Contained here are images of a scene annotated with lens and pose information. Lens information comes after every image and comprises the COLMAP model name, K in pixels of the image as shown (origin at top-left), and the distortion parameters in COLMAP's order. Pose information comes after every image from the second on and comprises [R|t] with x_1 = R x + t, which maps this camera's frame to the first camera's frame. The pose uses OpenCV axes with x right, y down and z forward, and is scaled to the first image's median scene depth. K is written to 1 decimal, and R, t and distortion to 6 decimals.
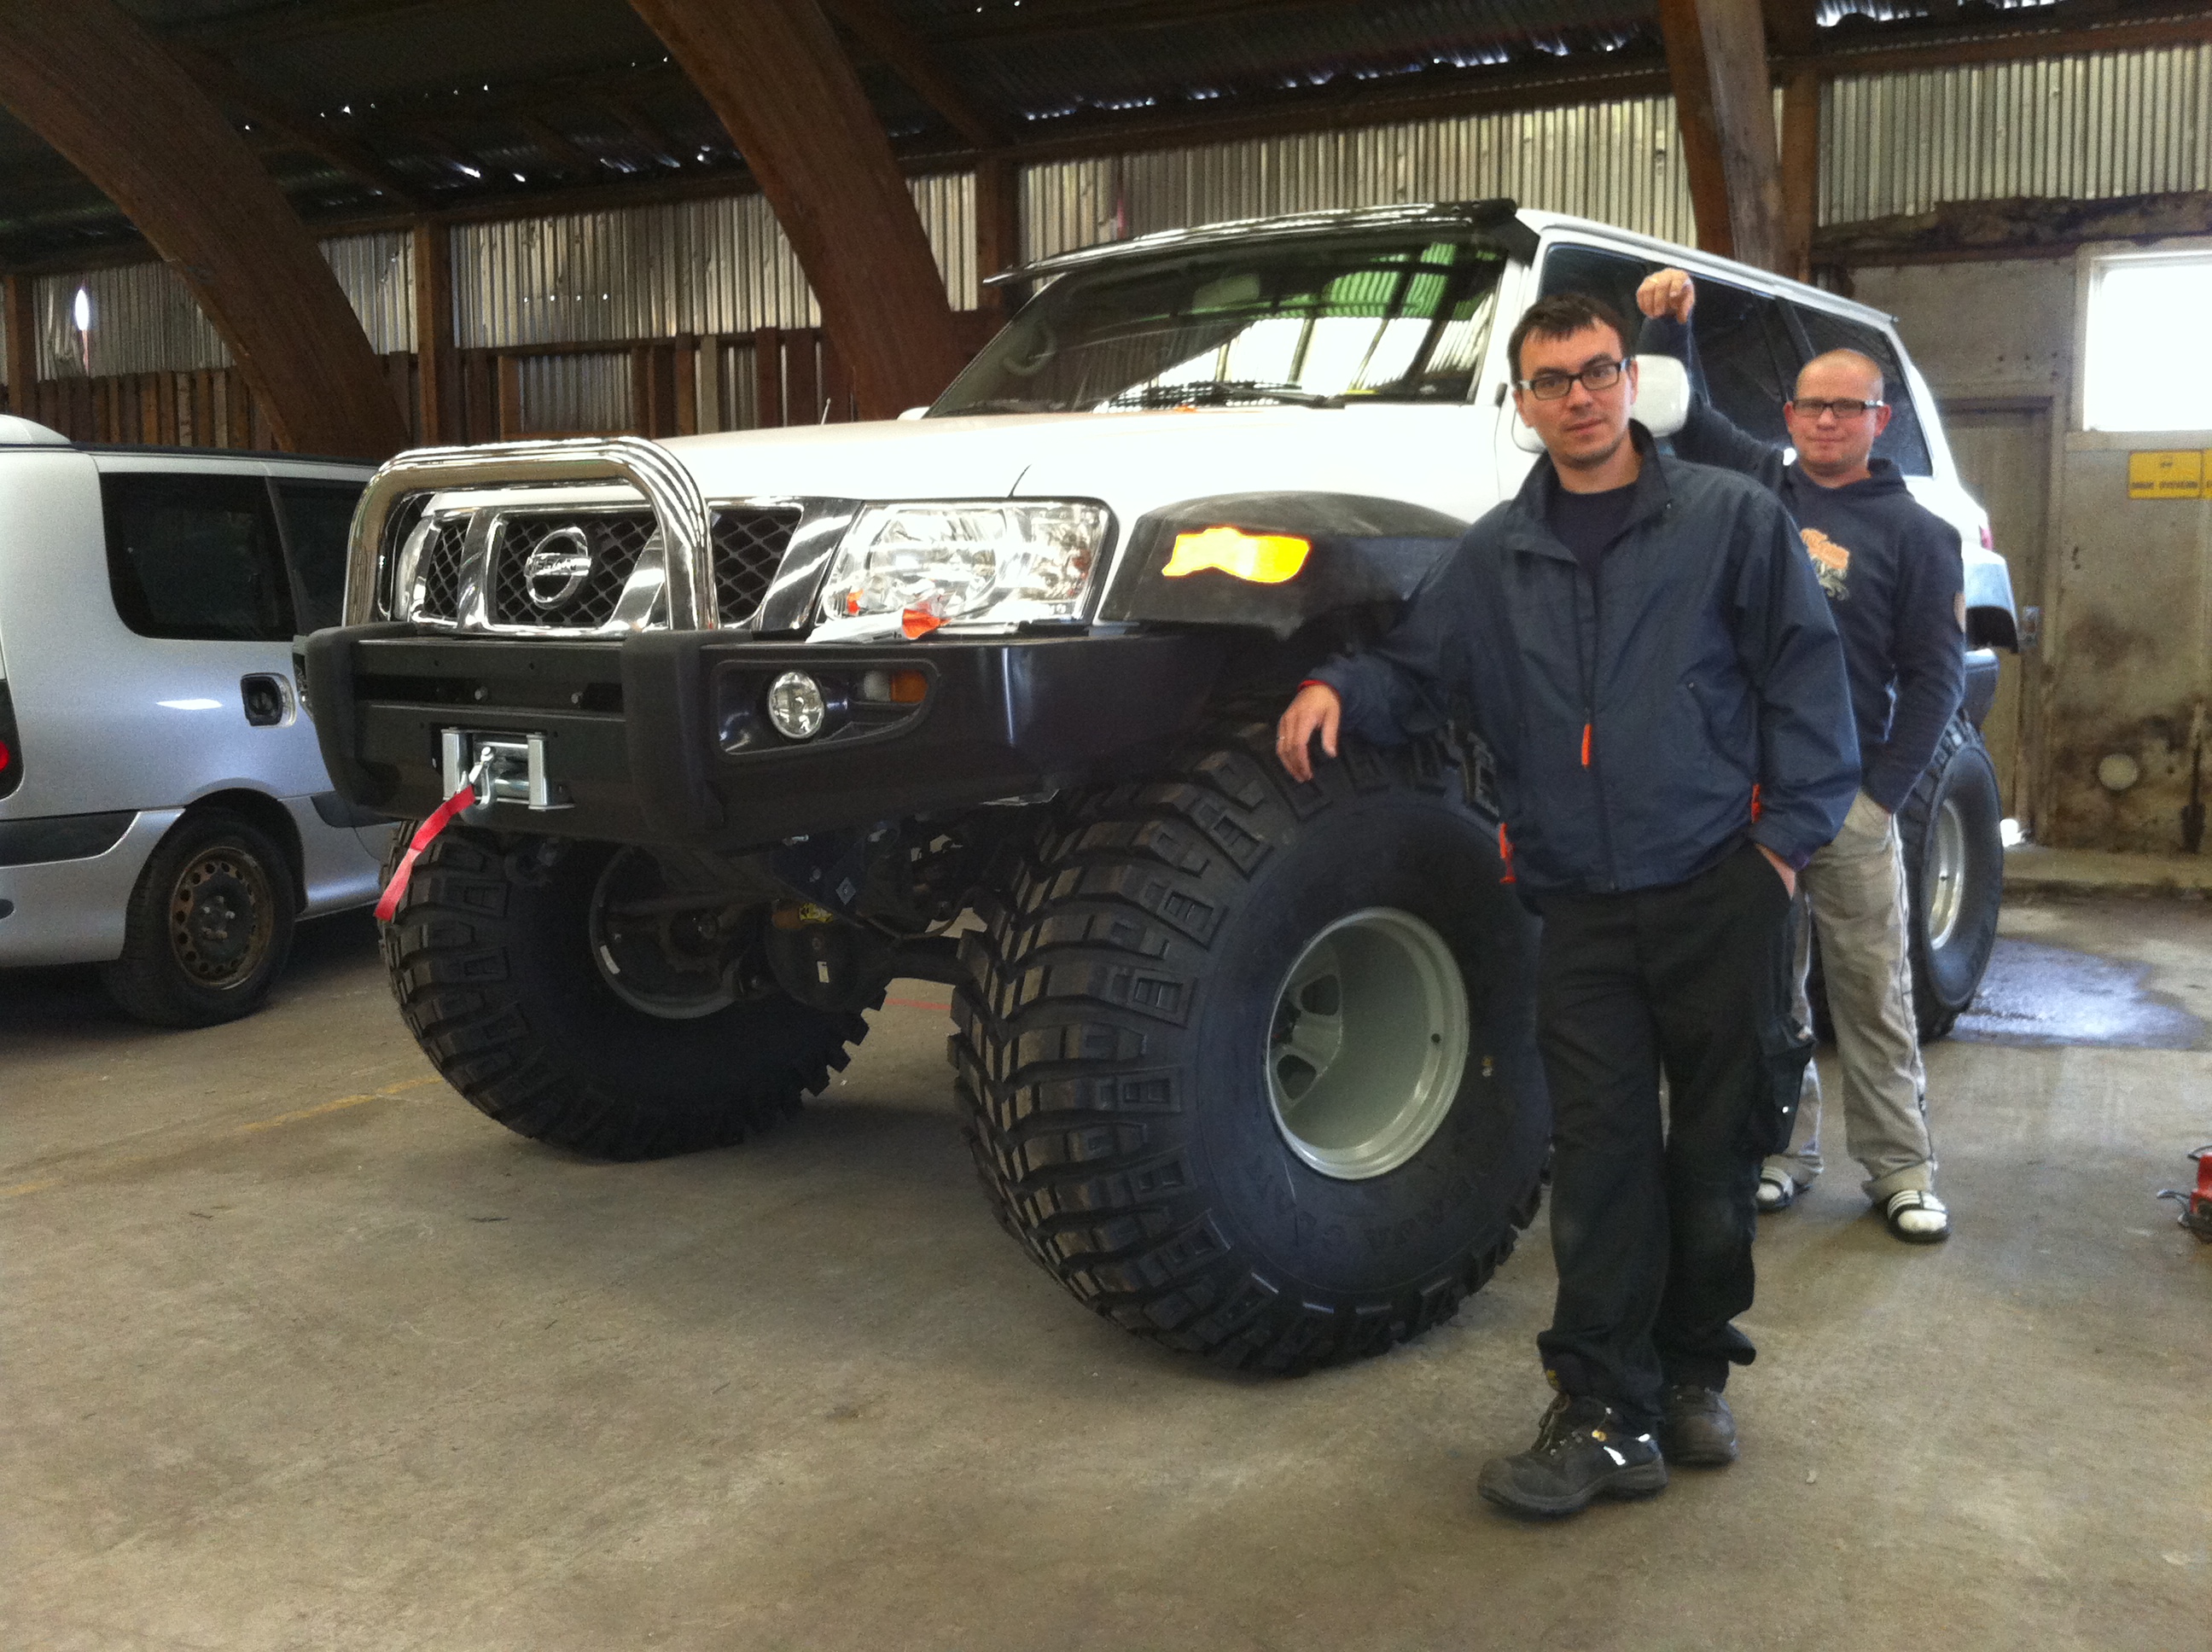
lens RADIAL K [[2177.5, 0, 1100.6], [0, 2177.5, 830.4], [0, 0, 1]] dist [-0.013684, 0.004950]
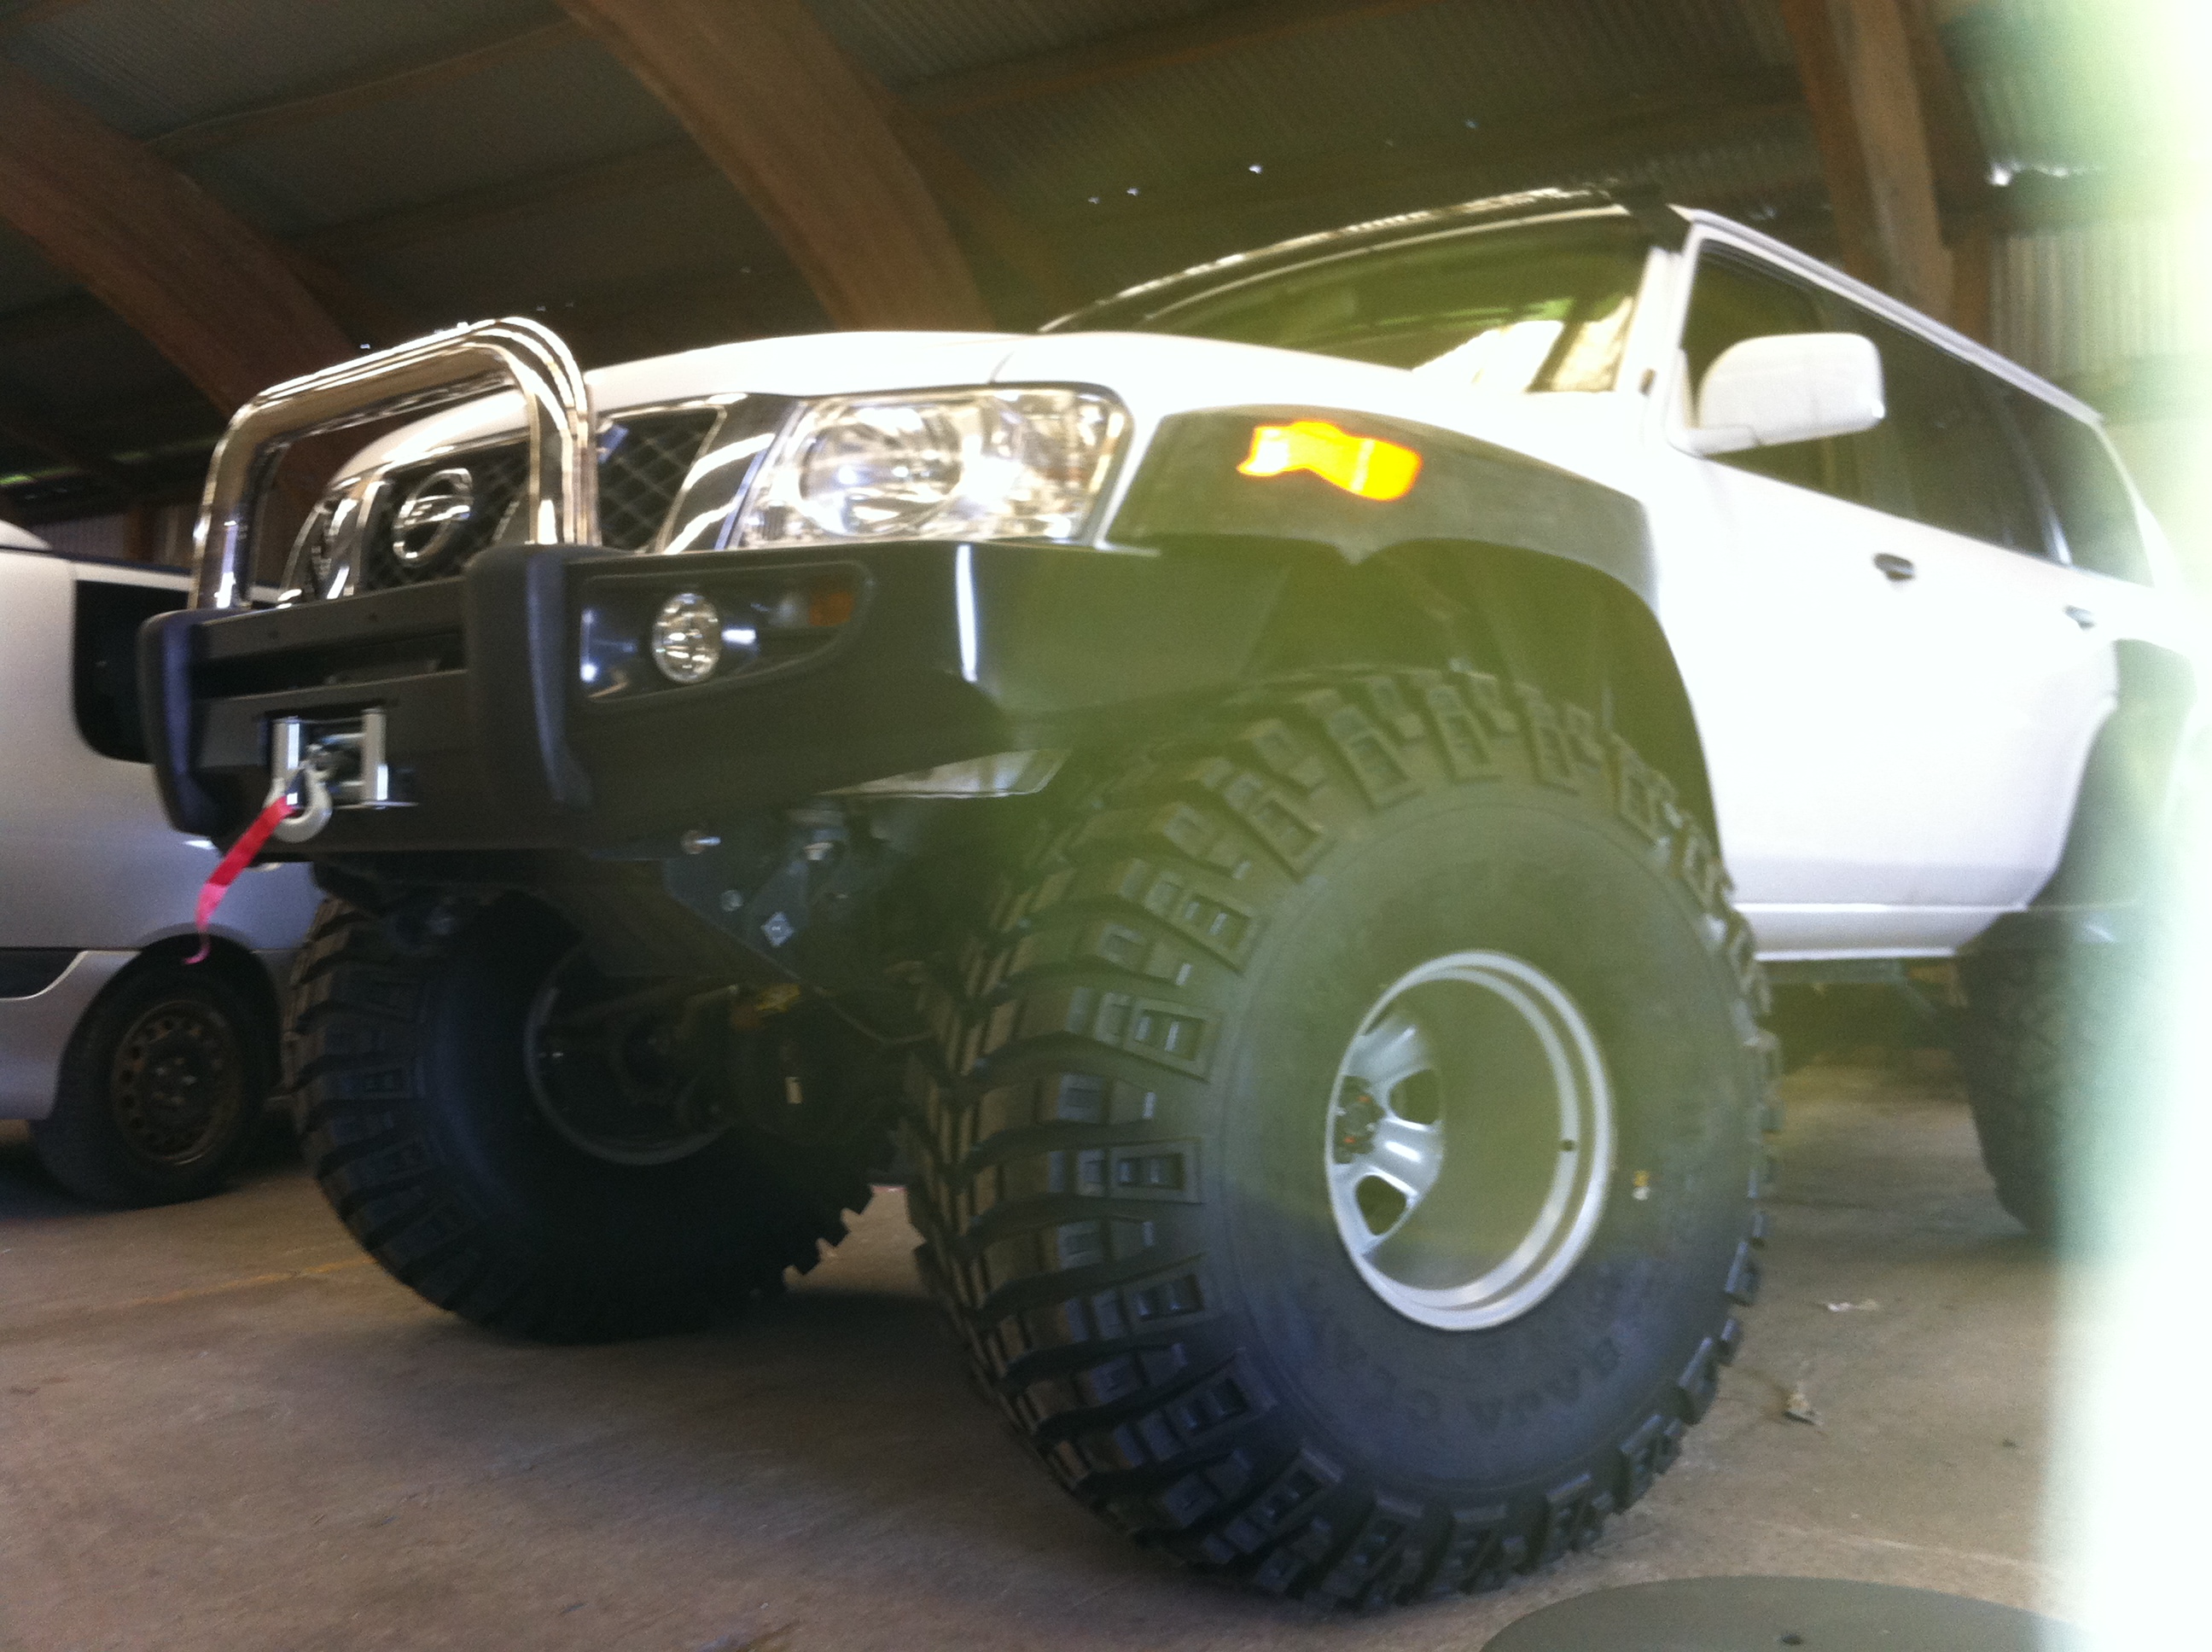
lens RADIAL K [[2138.8, 0, 1116.5], [0, 2138.8, 826.7], [0, 0, 1]] dist [0.112863, -0.346613]
pose [[0.998053, 0.011874, -0.061228, 0.047479], [-0.020530, 0.989547, -0.142744, 0.101470], [0.058893, 0.143723, 0.987864, 0.273890]]
